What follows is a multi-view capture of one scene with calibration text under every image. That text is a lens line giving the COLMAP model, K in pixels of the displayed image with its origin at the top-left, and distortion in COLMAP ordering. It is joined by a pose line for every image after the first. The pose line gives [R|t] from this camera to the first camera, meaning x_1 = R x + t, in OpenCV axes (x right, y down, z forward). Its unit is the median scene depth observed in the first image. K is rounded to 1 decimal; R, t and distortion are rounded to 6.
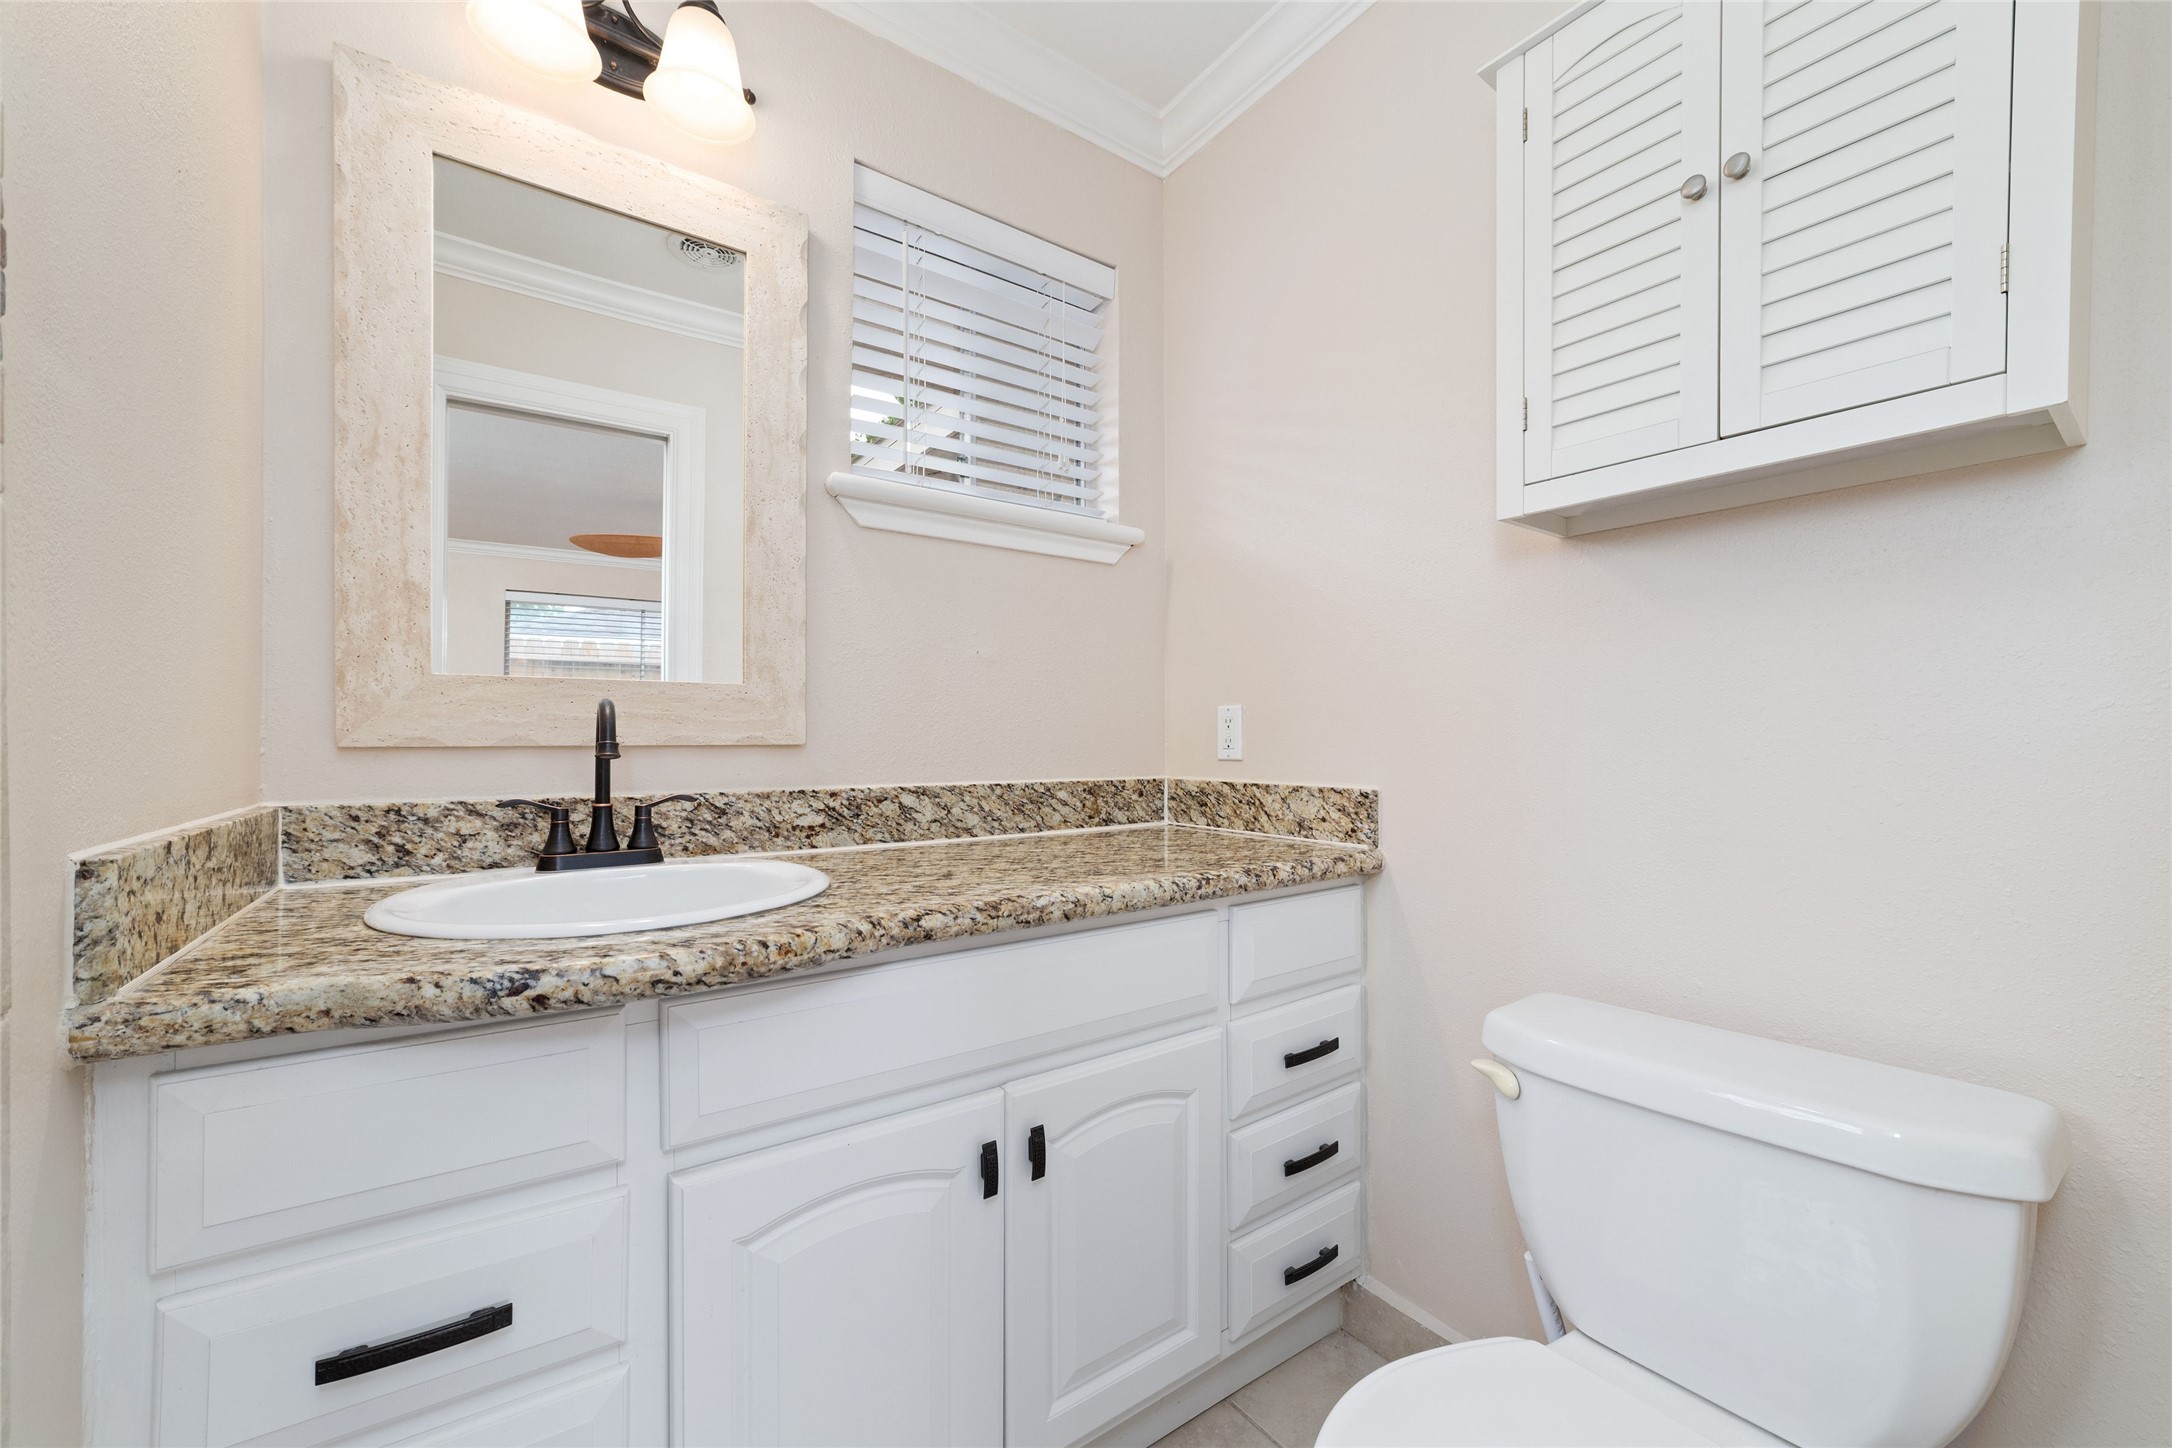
lens RADIAL K [[823.9, 0, 1046.8], [0, 823.9, 745.3], [0, 0, 1]] dist [-0.022319, 0.006897]
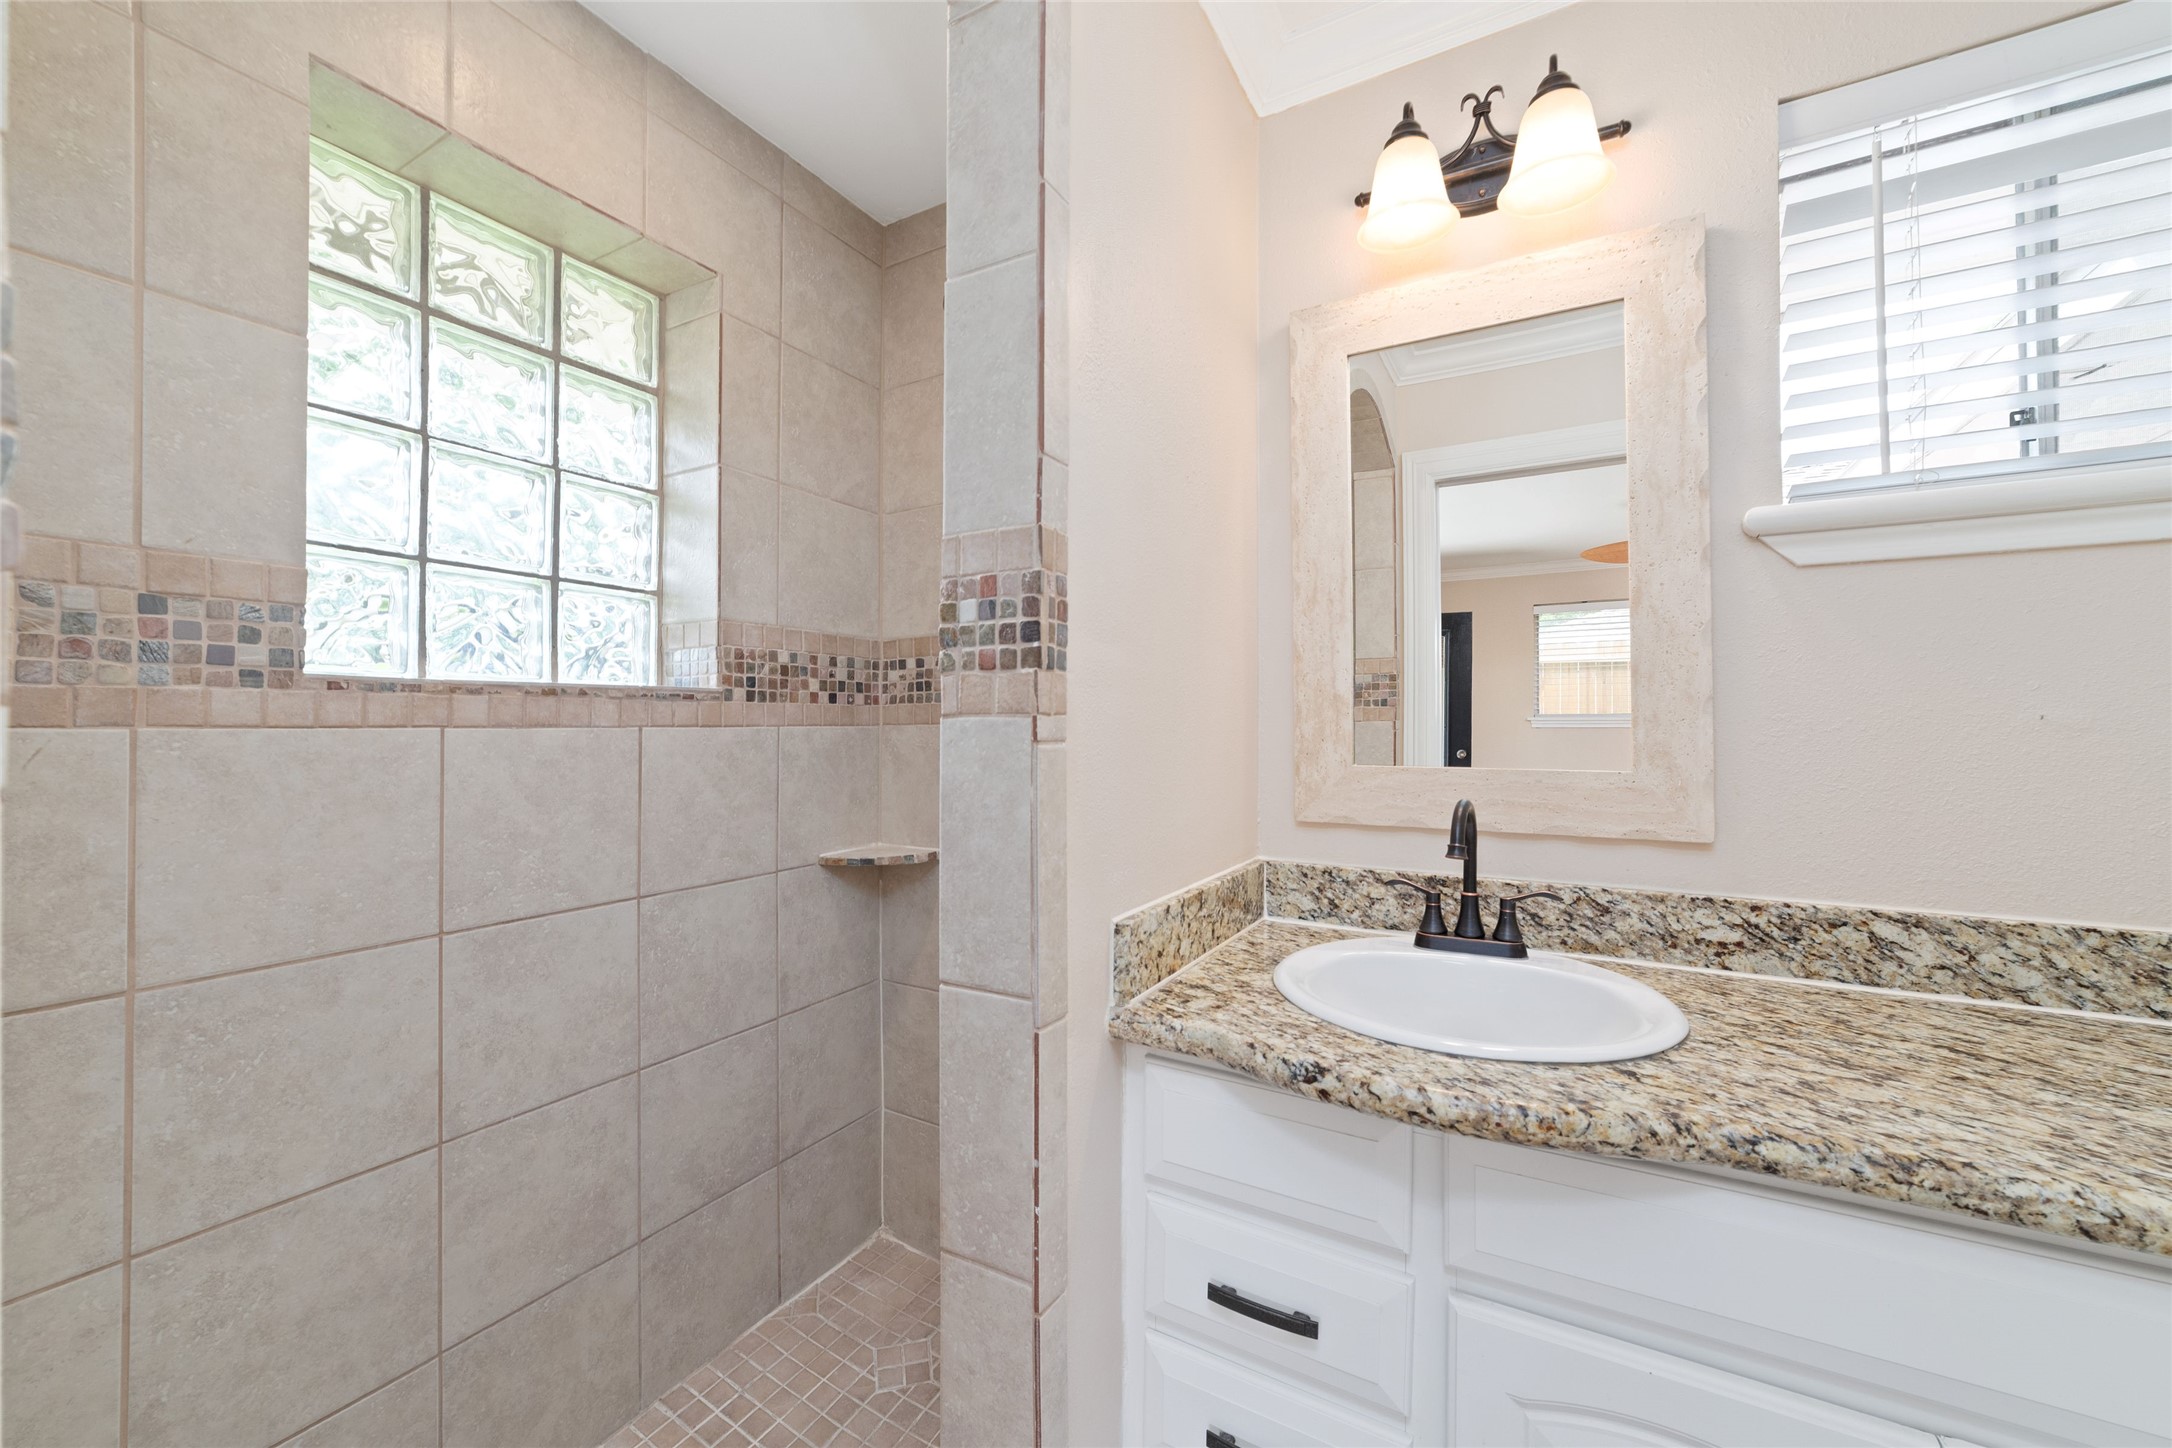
lens RADIAL K [[823.9, 0, 1108.0], [0, 823.9, 712.9], [0, 0, 1]] dist [-0.022319, 0.006897]
pose [[0.454755, -0.018383, -0.890427, 0.216552], [-0.000071, 0.999786, -0.020677, -0.149840], [0.890616, 0.009466, 0.454657, 0.088651]]
